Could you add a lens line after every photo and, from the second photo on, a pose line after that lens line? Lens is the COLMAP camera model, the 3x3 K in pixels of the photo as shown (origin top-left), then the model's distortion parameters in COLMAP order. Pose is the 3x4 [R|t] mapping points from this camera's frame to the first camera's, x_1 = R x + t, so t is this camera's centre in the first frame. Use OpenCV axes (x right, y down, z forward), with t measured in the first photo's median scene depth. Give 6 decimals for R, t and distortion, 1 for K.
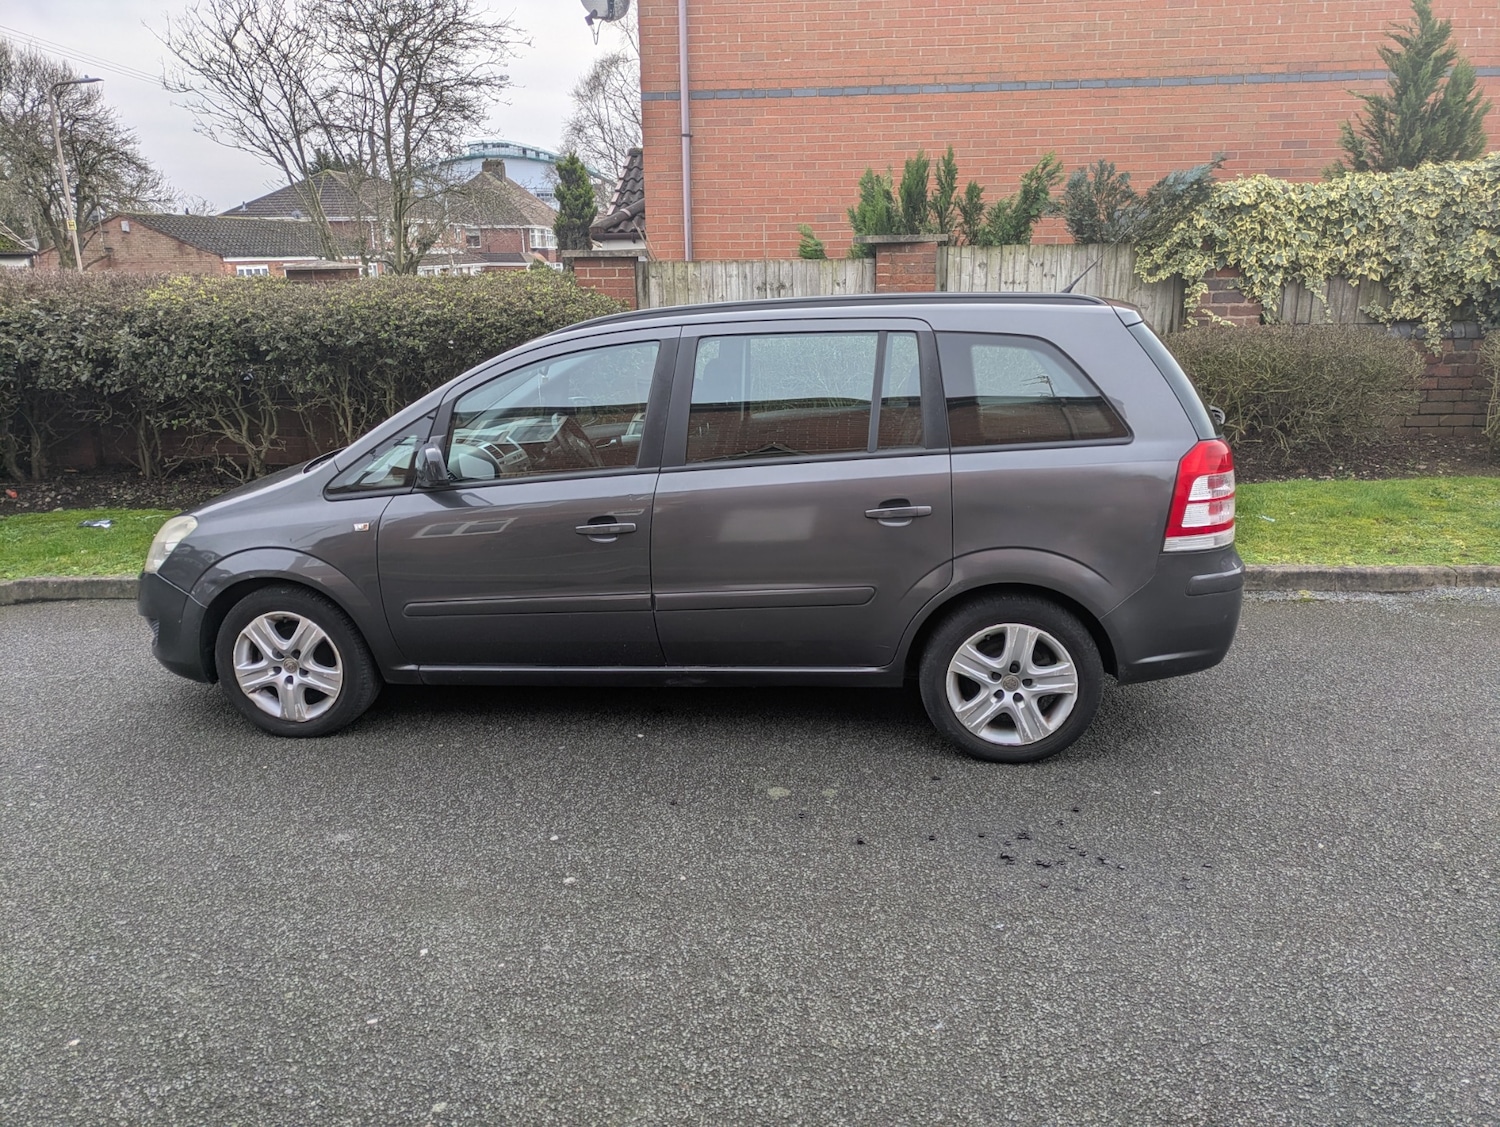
lens RADIAL K [[1052.9, 0, 681.1], [0, 1052.9, 584.4], [0, 0, 1]] dist [0.012080, -0.006486]
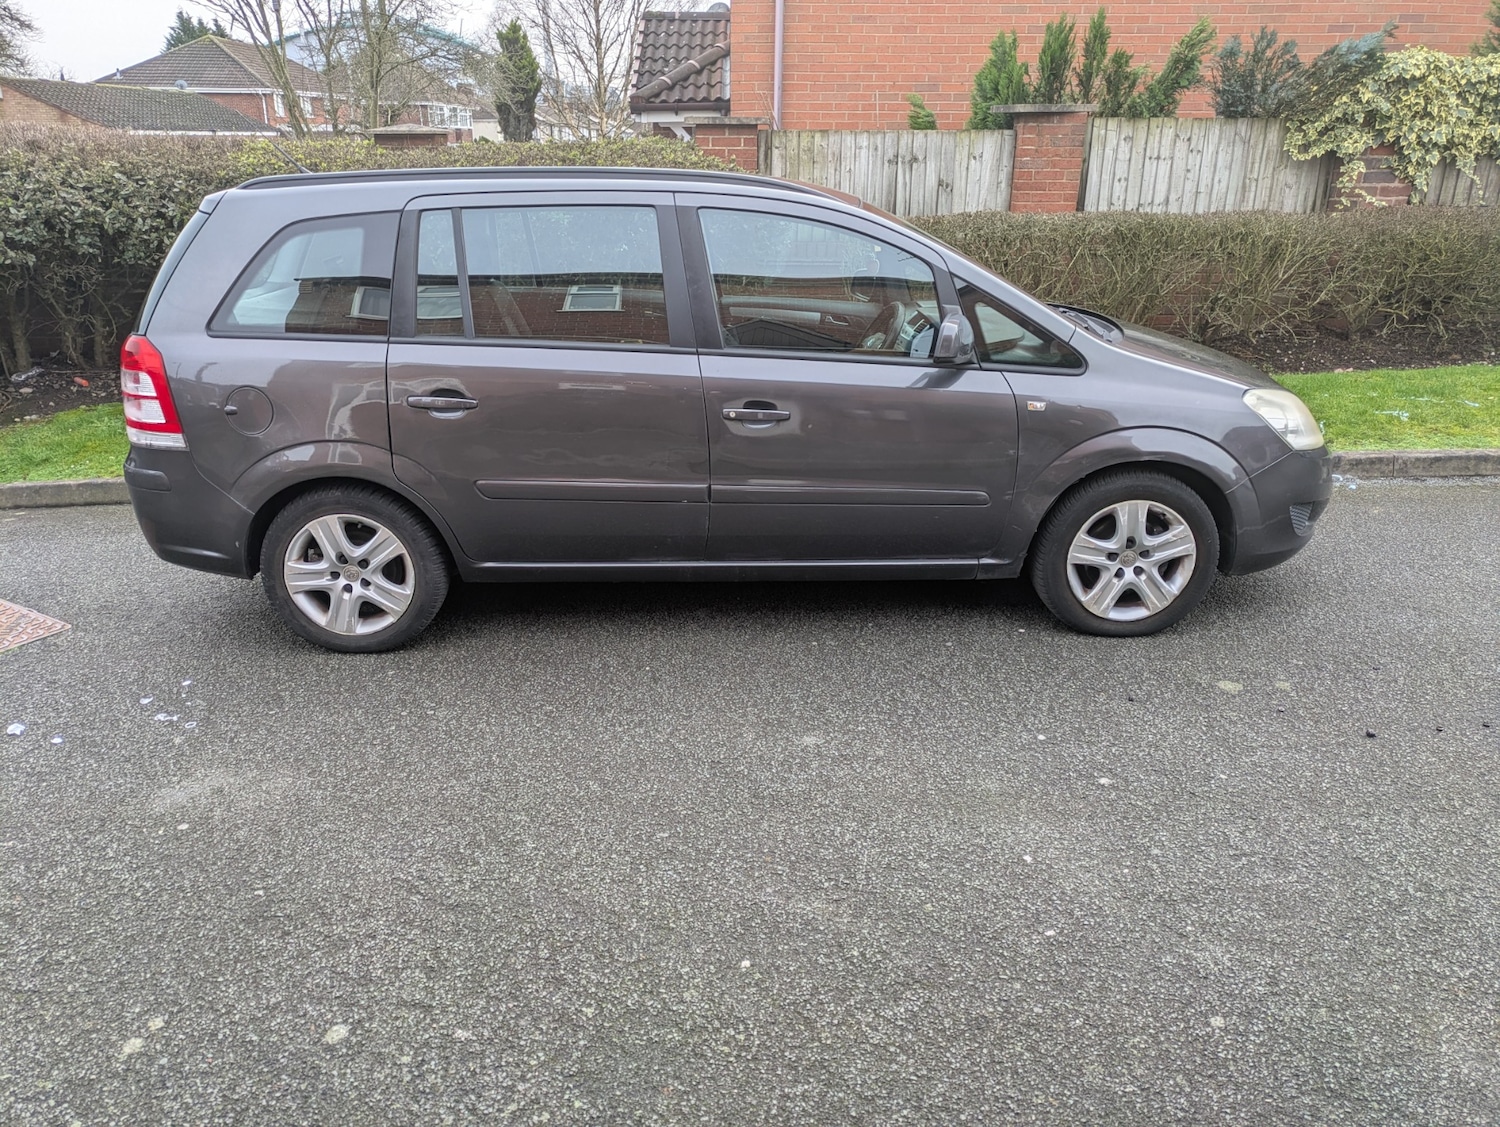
lens RADIAL K [[1052.9, 0, 681.1], [0, 1052.9, 584.4], [0, 0, 1]] dist [0.012080, -0.006486]
pose [[0.996952, -0.015572, 0.076444, -0.205003], [0.008038, 0.995165, 0.097889, 0.003093], [-0.077599, -0.096976, 0.992257, 0.039743]]
